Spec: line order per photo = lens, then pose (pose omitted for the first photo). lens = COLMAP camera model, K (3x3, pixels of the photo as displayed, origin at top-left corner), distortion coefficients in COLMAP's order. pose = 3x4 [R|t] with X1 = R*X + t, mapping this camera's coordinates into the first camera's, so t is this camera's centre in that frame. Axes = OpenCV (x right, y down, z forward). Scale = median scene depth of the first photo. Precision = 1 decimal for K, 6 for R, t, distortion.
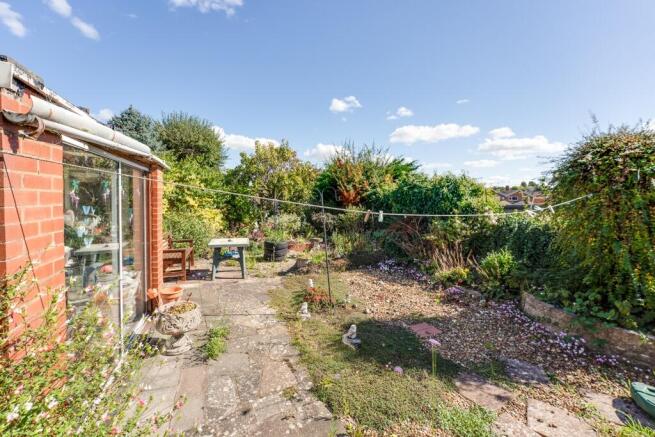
lens RADIAL K [[276.1, 0, 319.4], [0, 276.1, 204.9], [0, 0, 1]] dist [-0.010262, 0.000182]
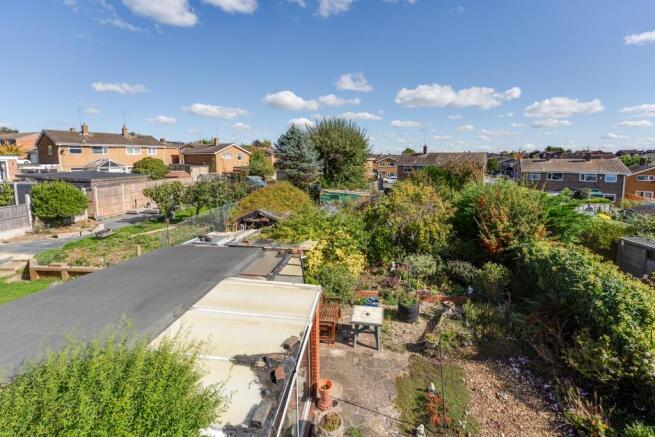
lens RADIAL K [[285.4, 0, 342.4], [0, 285.4, 184.3], [0, 0, 1]] dist [-0.017998, -0.000295]
pose [[0.908186, 0.026526, -0.417726, 0.061059], [0.007305, 0.996833, 0.079182, -0.406899], [0.418503, -0.074964, 0.905116, -0.098370]]
